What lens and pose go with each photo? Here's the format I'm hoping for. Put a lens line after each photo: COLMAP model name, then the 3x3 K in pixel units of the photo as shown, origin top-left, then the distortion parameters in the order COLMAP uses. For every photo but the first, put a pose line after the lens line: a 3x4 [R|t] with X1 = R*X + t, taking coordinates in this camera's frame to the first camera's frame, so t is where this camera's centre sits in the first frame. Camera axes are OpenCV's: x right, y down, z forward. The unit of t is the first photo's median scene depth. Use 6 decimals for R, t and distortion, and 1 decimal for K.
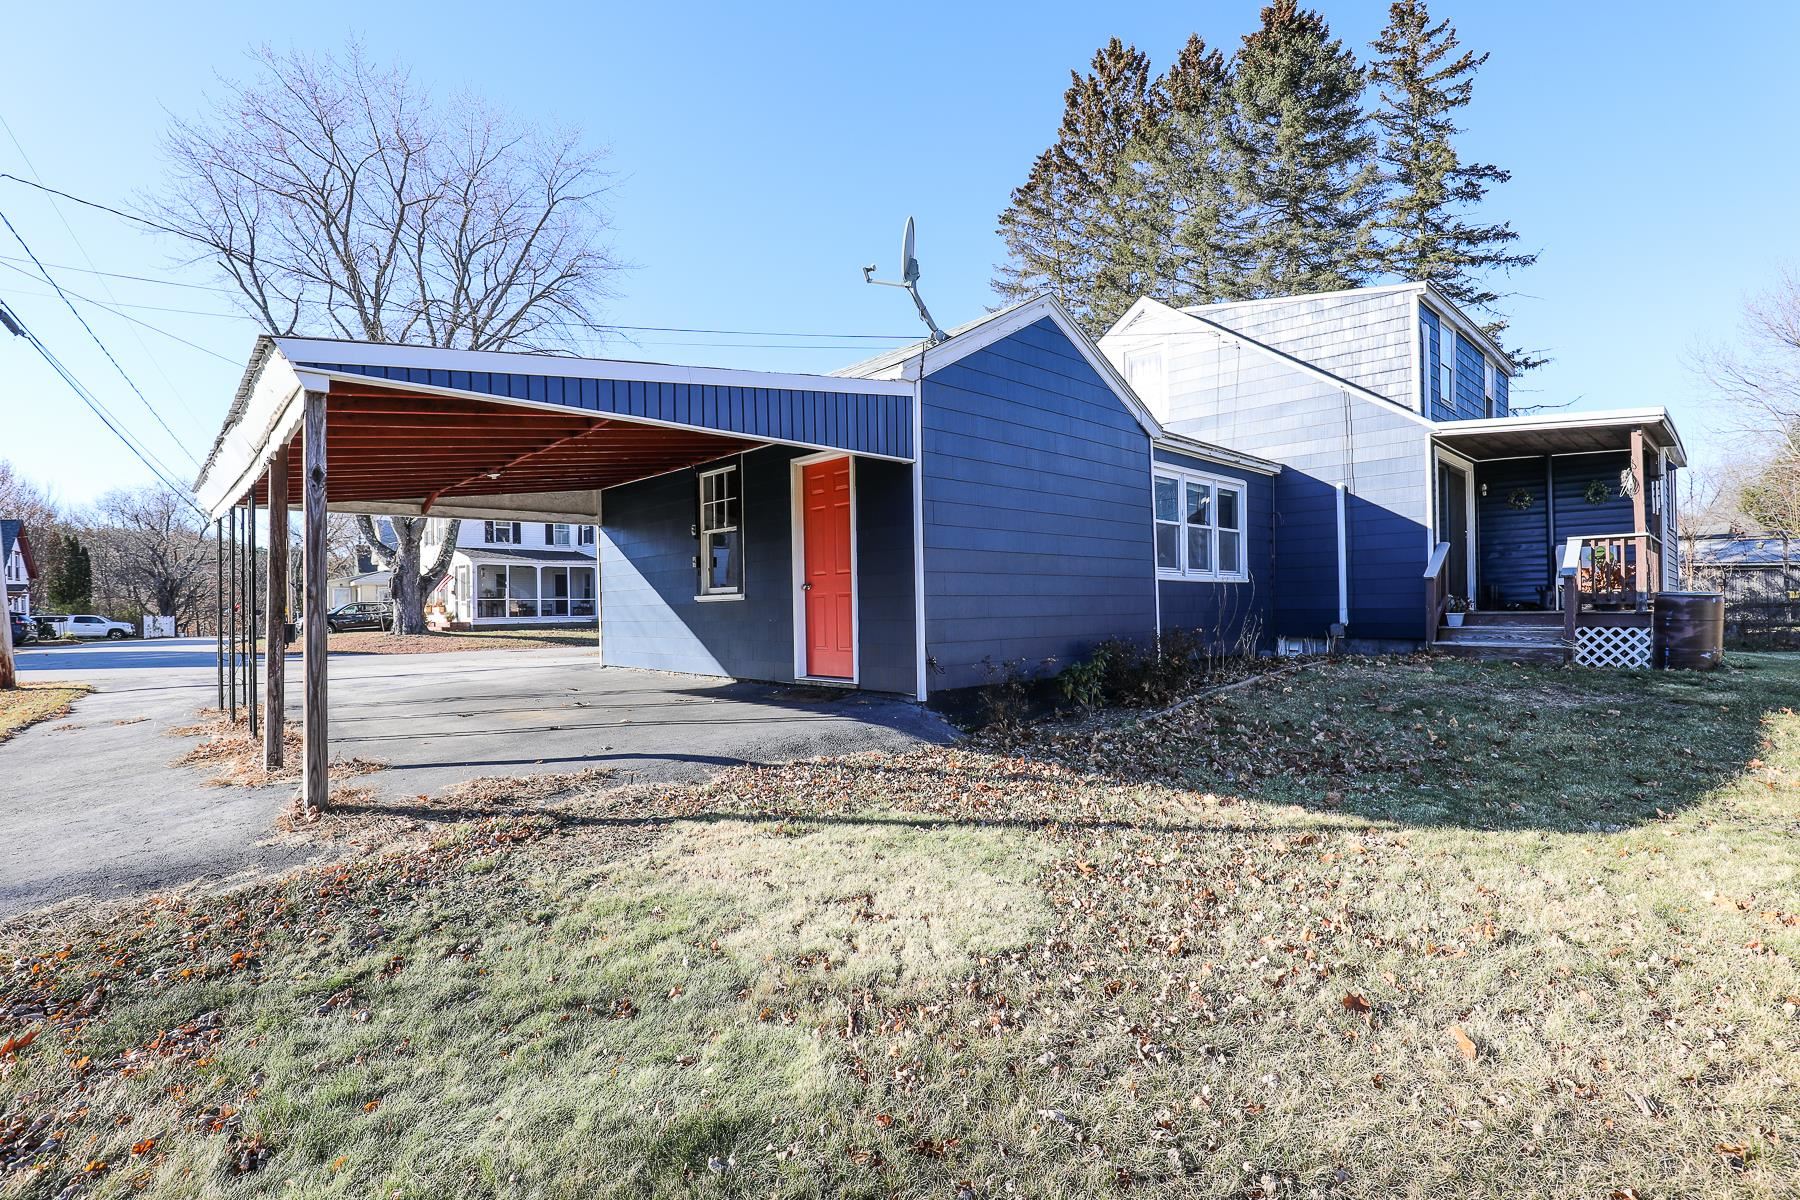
lens RADIAL K [[837.2, 0, 902.2], [0, 837.2, 601.8], [0, 0, 1]] dist [-0.029195, 0.004093]
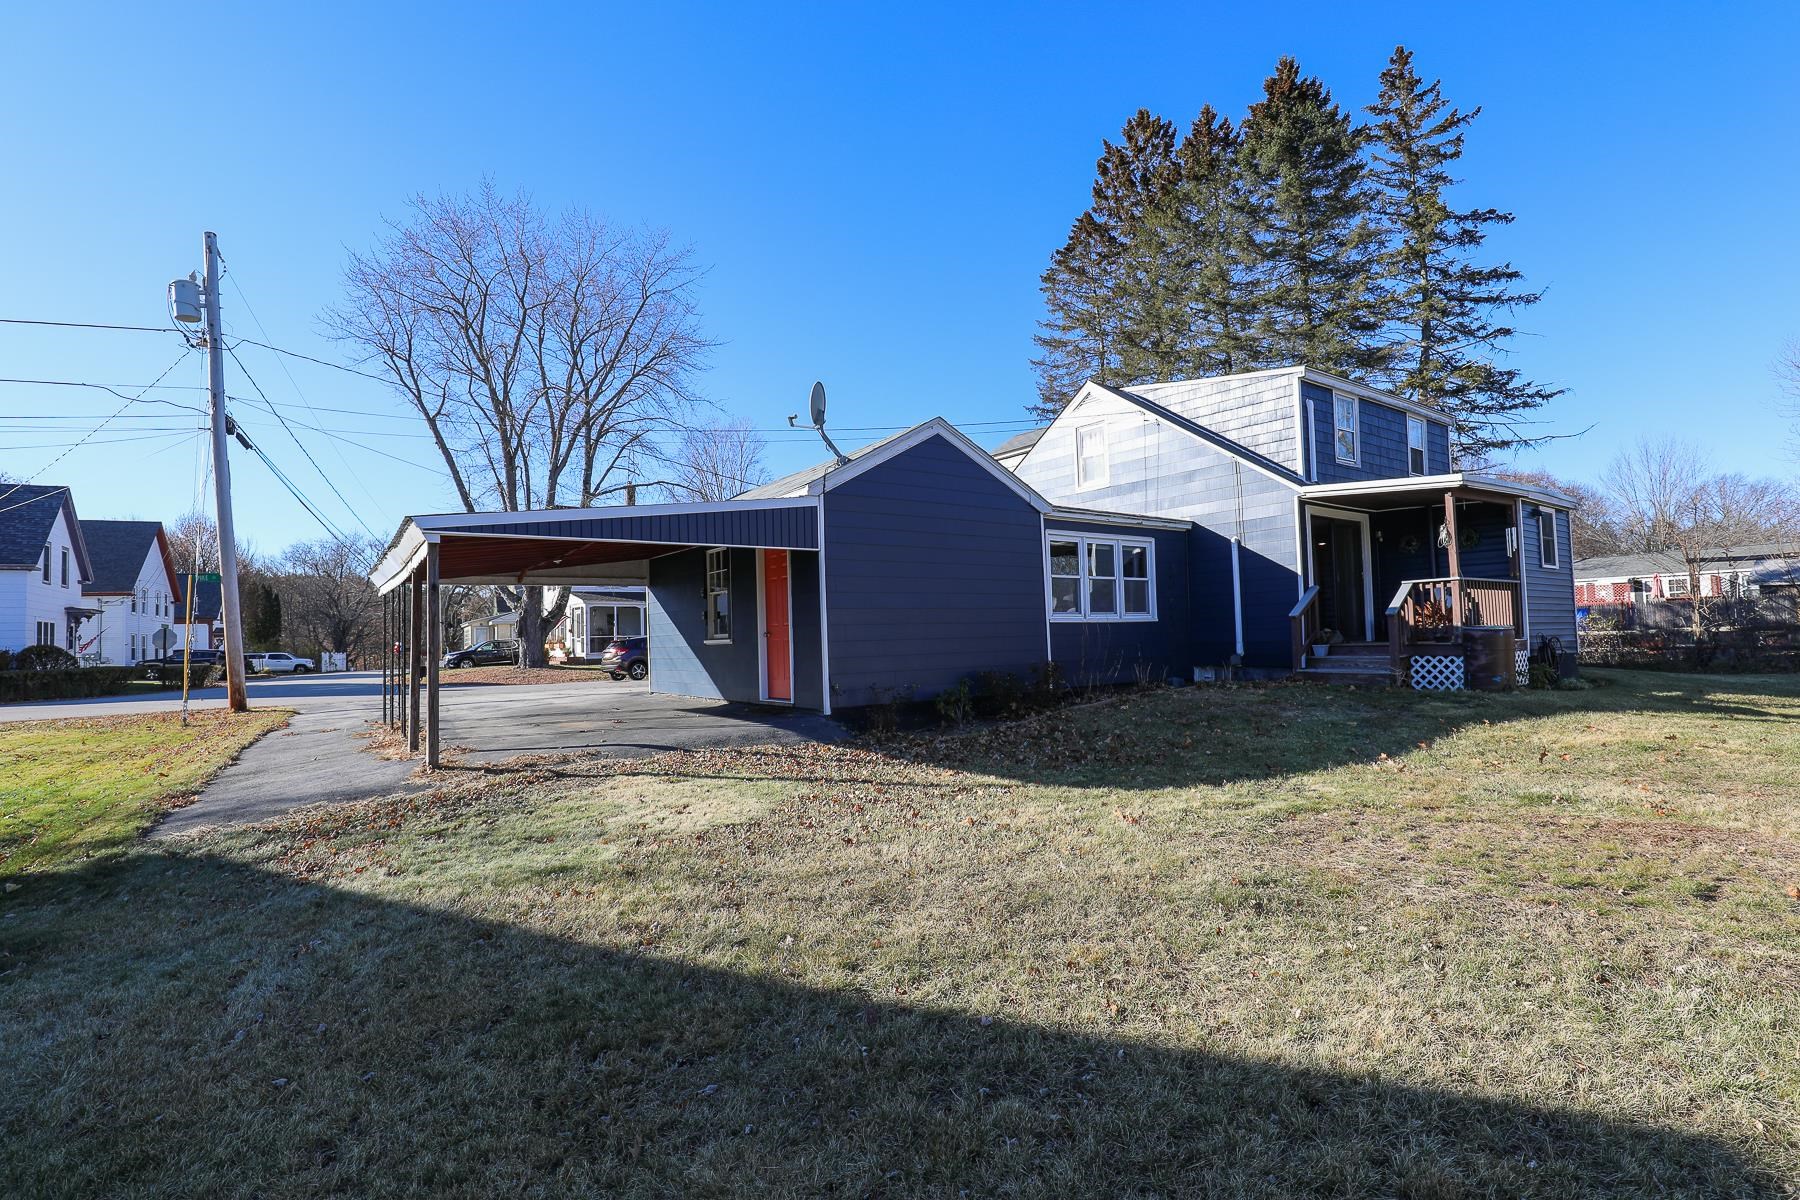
lens RADIAL K [[837.2, 0, 897.2], [0, 837.2, 598.1], [0, 0, 1]] dist [-0.029195, 0.004093]
pose [[0.990507, -0.019681, -0.136045, 0.191469], [0.014438, 0.999118, -0.039418, -0.013203], [0.136701, 0.037079, 0.989918, -0.234548]]
